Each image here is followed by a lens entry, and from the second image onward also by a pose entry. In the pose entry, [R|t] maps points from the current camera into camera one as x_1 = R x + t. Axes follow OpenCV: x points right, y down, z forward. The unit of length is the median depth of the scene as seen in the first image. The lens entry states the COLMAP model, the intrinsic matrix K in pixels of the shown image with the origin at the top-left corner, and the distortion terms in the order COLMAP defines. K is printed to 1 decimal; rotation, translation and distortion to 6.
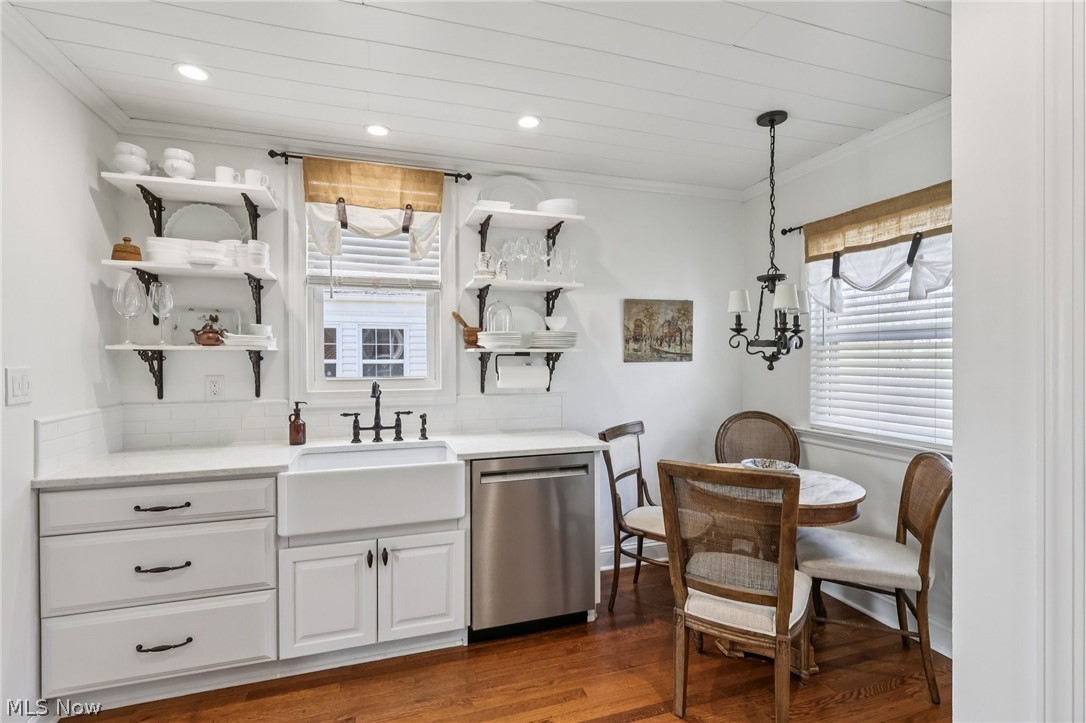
lens RADIAL K [[502.2, 0, 544.2], [0, 502.2, 361.1], [0, 0, 1]] dist [-0.000988, 0.000773]
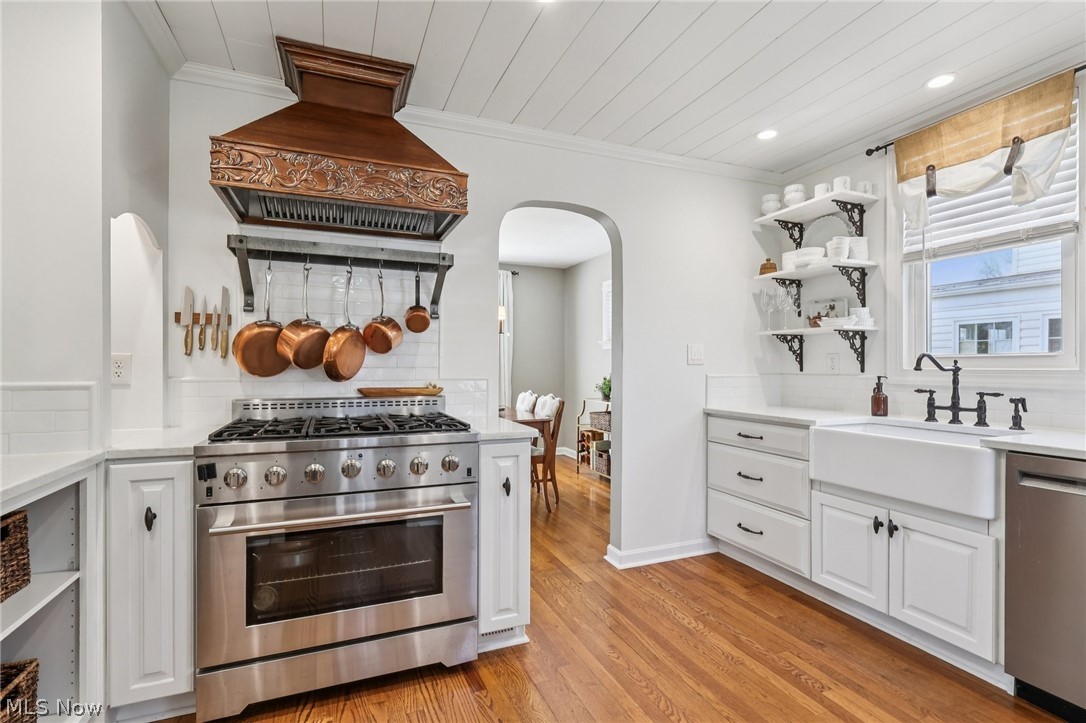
lens RADIAL K [[502.2, 0, 543.1], [0, 502.2, 363.7], [0, 0, 1]] dist [-0.000988, 0.000773]
pose [[0.073878, -0.002149, -0.997265, 0.510746], [-0.008349, 0.999961, -0.002773, 0.062679], [0.997232, 0.008531, 0.073857, 0.205626]]
